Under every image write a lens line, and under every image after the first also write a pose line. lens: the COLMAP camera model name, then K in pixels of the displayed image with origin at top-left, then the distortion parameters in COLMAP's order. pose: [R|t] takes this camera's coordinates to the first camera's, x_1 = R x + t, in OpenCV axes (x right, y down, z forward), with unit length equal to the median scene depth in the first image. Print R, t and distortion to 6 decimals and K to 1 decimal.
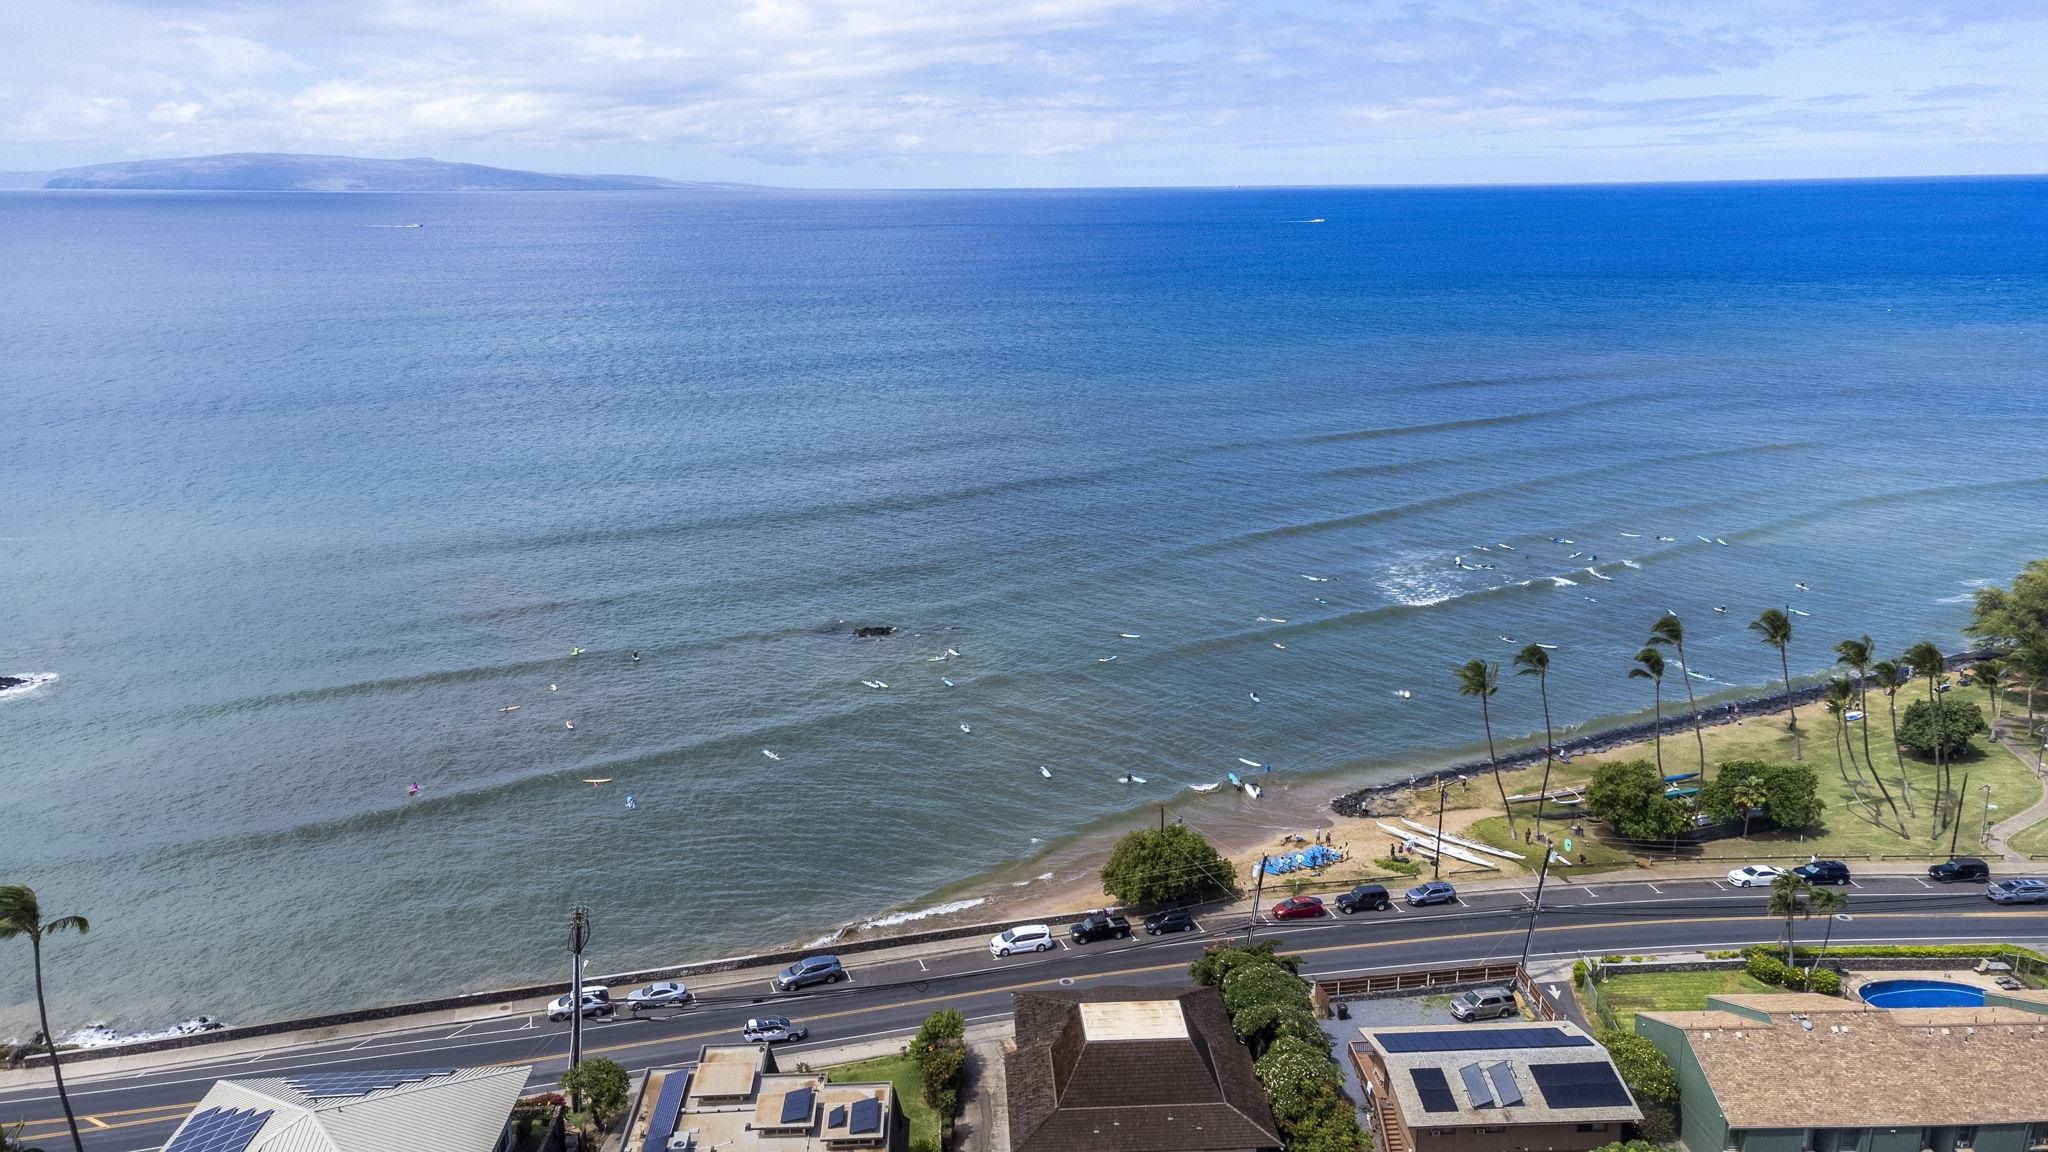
lens RADIAL K [[1542.6, 0, 1024.0], [0, 1542.6, 576.0], [0, 0, 1]] dist [0.004512, 0.101235]
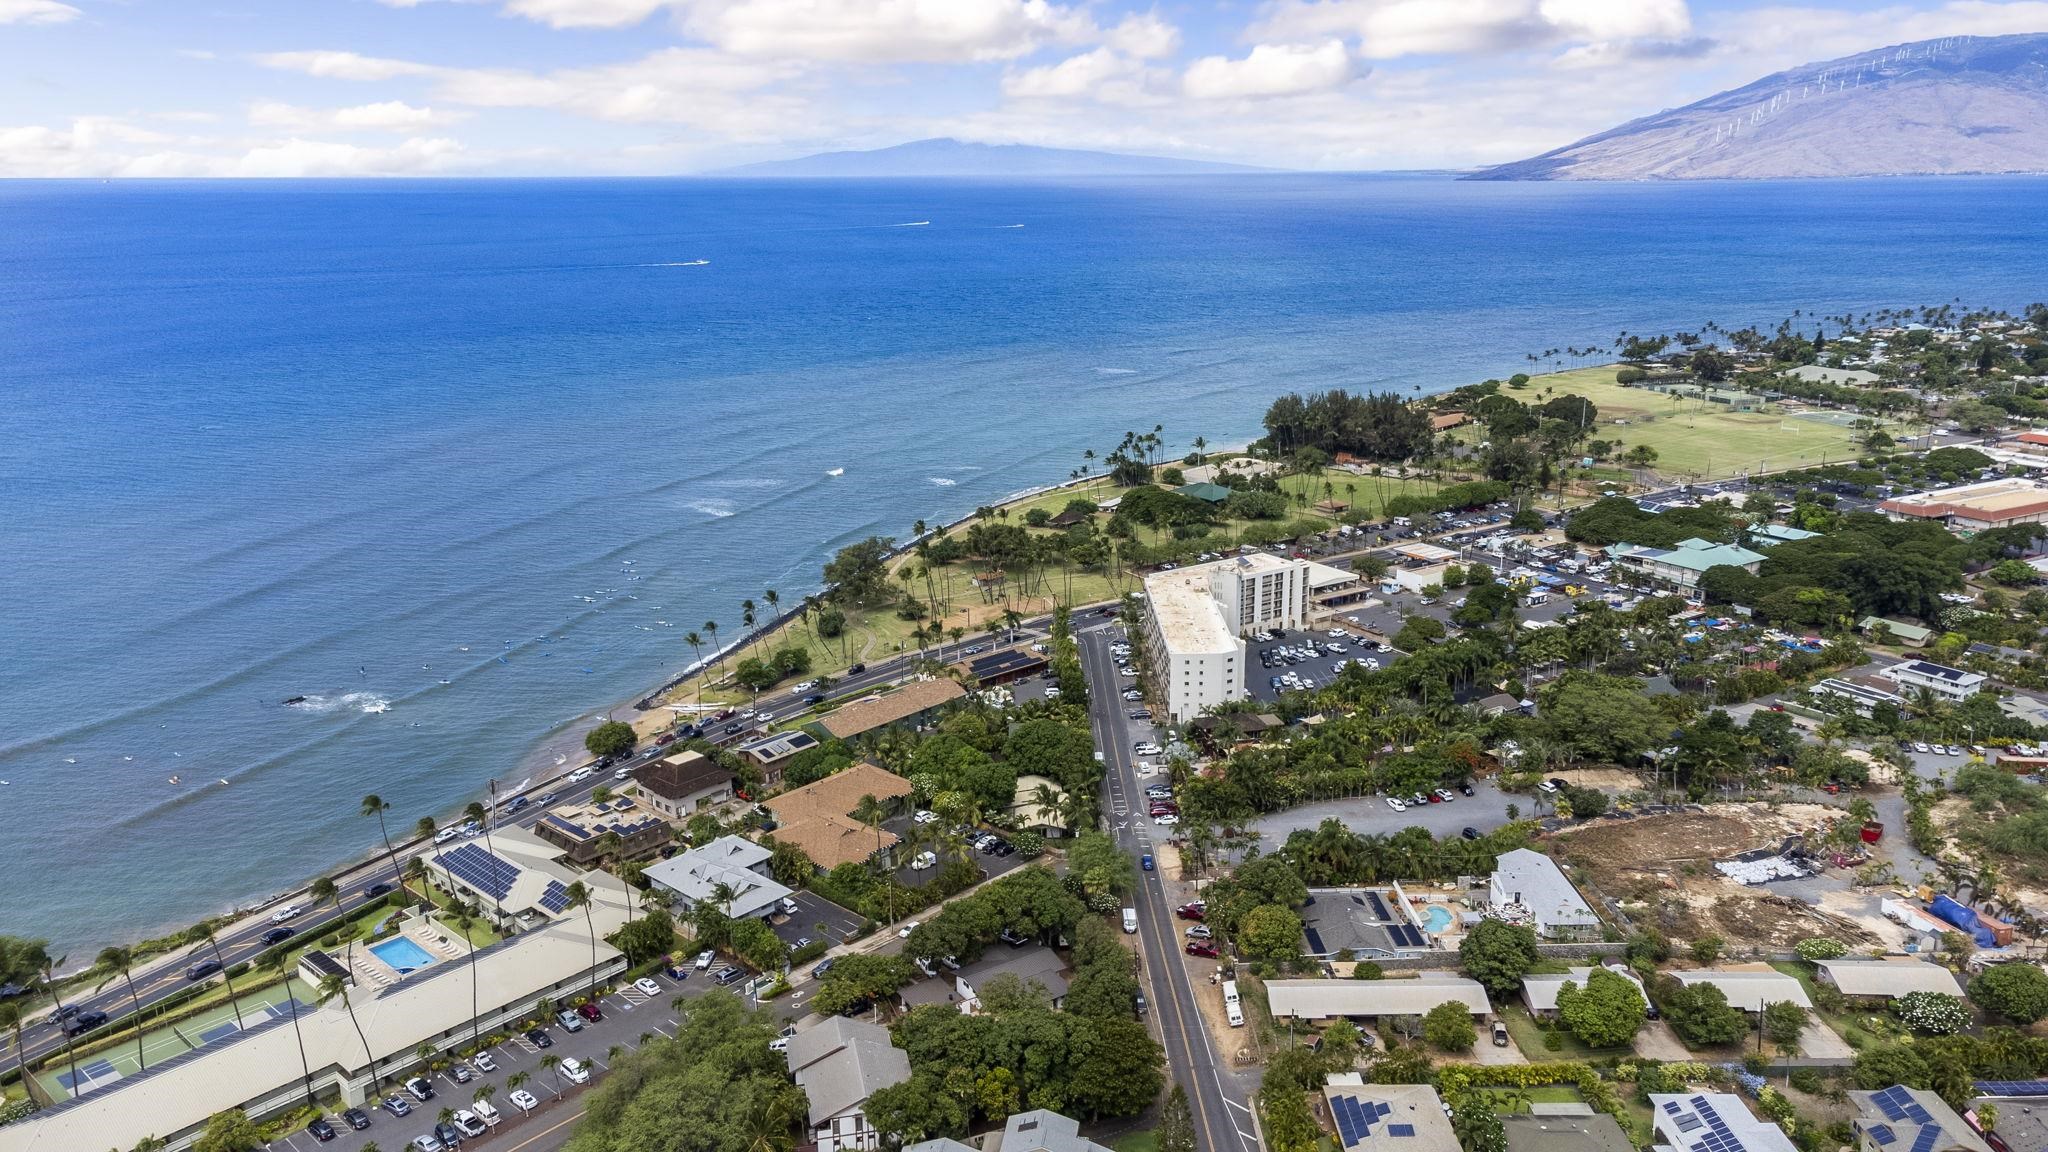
lens RADIAL K [[1542.6, 0, 1024.0], [0, 1542.6, 576.0], [0, 0, 1]] dist [0.004512, 0.101235]
pose [[0.717664, -0.183705, 0.671722, -0.993131], [0.182129, 0.980518, 0.073571, -0.120604], [-0.672151, 0.069541, 0.737141, -1.218045]]
